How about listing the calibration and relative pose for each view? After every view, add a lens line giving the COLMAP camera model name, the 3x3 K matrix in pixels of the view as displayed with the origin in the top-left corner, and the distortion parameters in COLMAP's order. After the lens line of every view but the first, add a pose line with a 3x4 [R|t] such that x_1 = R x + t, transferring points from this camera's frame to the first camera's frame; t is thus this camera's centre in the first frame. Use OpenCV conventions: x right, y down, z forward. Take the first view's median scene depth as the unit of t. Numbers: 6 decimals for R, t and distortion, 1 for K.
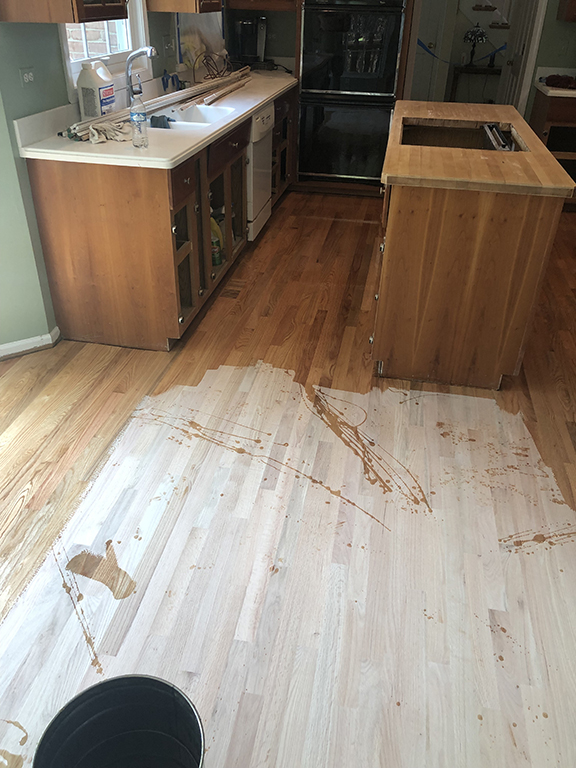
lens RADIAL K [[627.9, 0, 288.0], [0, 627.9, 384.0], [0, 0, 1]] dist [0.053910, -0.059177]
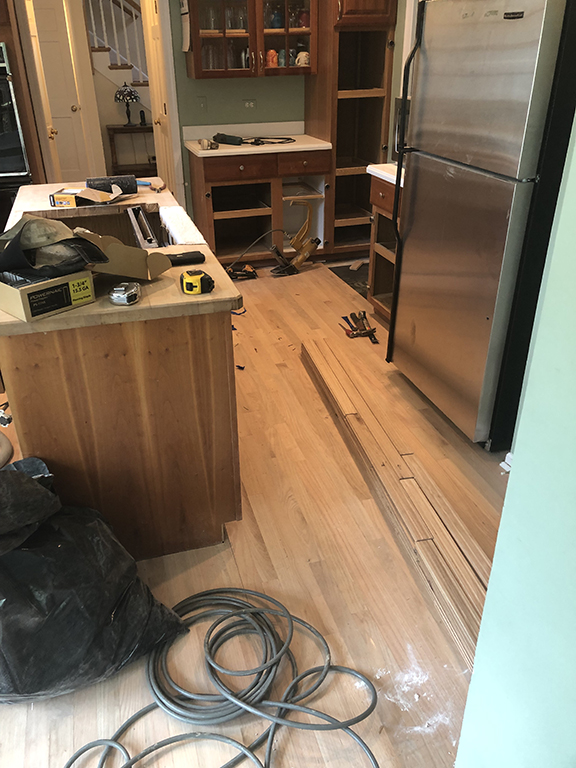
lens RADIAL K [[627.9, 0, 288.0], [0, 627.9, 384.0], [0, 0, 1]] dist [0.053910, -0.059177]
pose [[0.892526, -0.239660, 0.382049, 0.140668], [0.264418, 0.964323, -0.012800, -0.137467], [-0.365351, 0.112444, 0.924054, 0.207718]]
